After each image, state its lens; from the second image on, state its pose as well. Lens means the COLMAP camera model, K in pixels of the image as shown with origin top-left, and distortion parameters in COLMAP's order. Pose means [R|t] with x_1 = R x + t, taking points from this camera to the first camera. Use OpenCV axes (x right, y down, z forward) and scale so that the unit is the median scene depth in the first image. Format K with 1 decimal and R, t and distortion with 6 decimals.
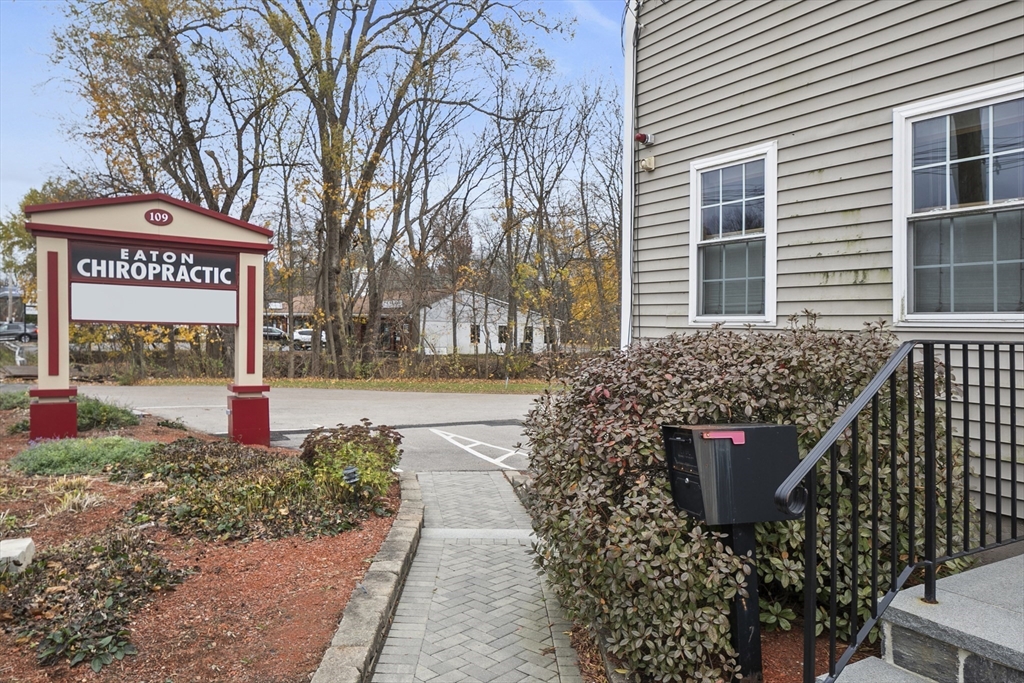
lens RADIAL K [[694.0, 0, 511.1], [0, 694.0, 321.6], [0, 0, 1]] dist [0.004921, 0.000411]
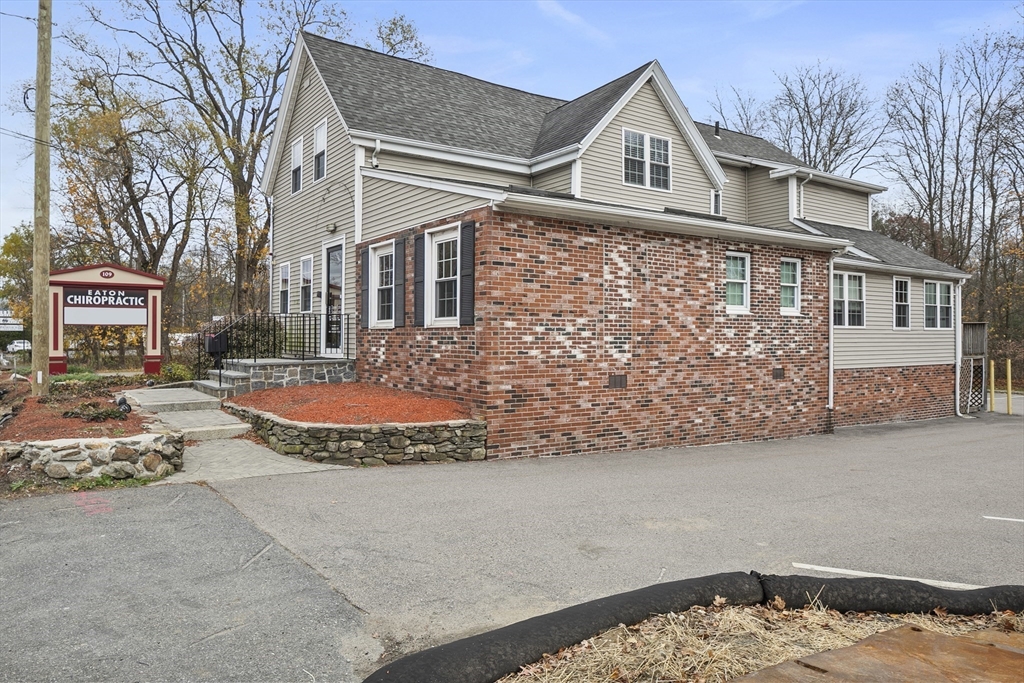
lens RADIAL K [[694.0, 0, 511.1], [0, 694.0, 321.6], [0, 0, 1]] dist [0.004921, 0.000411]
pose [[0.999242, -0.011474, 0.037205, 0.246702], [0.011869, 0.999875, -0.010424, 0.011333], [-0.037081, 0.010858, 0.999253, -0.444534]]
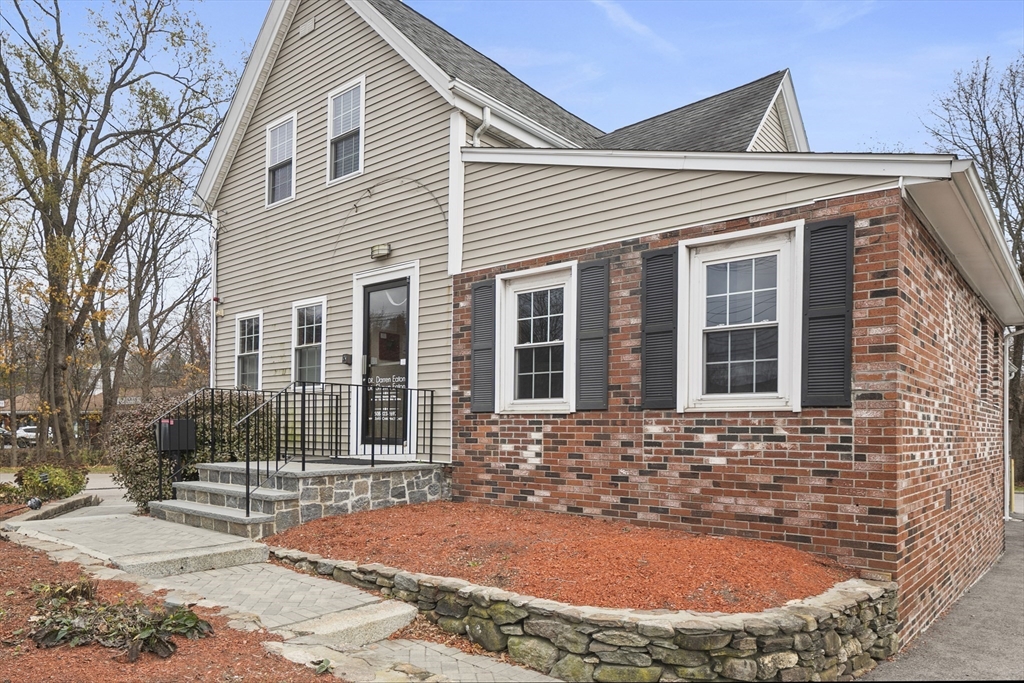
lens RADIAL K [[671.5, 0, 496.8], [0, 671.5, 435.1], [0, 0, 1]] dist [-0.001458, -0.004990]
pose [[0.949345, -0.001185, 0.314234, 0.062862], [-0.003477, 0.999892, 0.014275, 0.015349], [-0.314217, -0.014644, 0.949238, -0.205929]]
